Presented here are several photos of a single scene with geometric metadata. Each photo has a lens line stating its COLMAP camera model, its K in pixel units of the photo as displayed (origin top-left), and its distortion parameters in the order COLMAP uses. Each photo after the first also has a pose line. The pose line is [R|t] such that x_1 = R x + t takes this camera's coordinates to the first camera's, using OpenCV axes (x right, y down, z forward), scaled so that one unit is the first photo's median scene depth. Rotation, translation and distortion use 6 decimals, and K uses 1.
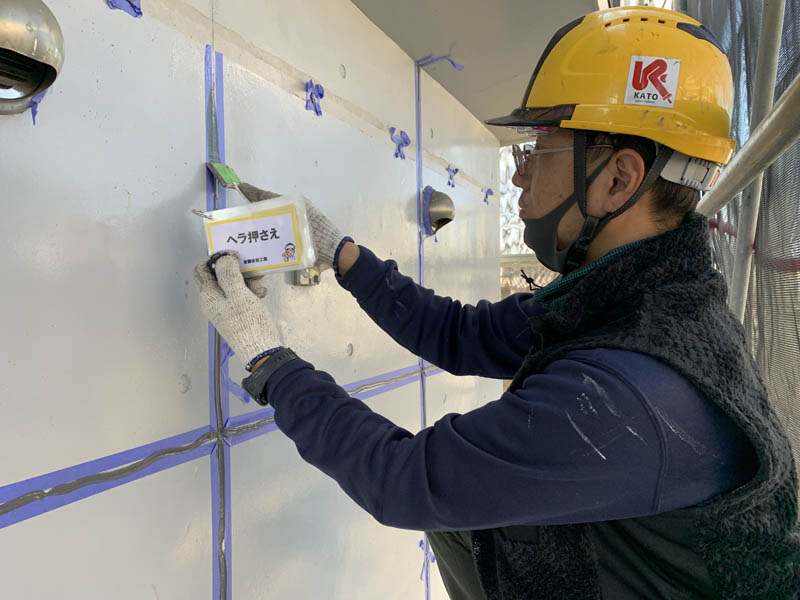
lens RADIAL K [[609.2, 0, 402.8], [0, 609.2, 303.4], [0, 0, 1]] dist [0.029060, -0.022156]
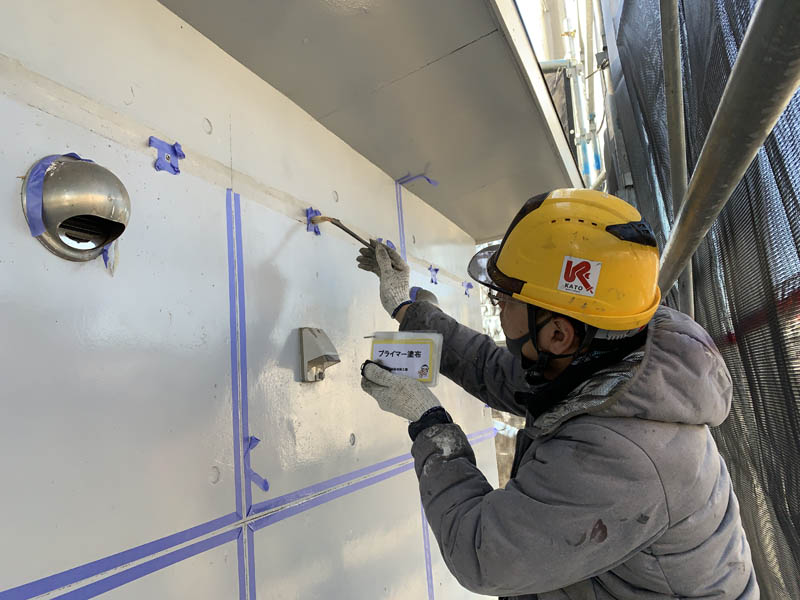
lens RADIAL K [[609.2, 0, 399.8], [0, 609.2, 301.4], [0, 0, 1]] dist [0.029060, -0.022156]
pose [[0.998146, -0.057209, 0.020769, -0.012154], [0.059692, 0.986788, -0.150618, 0.003074], [-0.011878, 0.151578, 0.988374, -0.137371]]
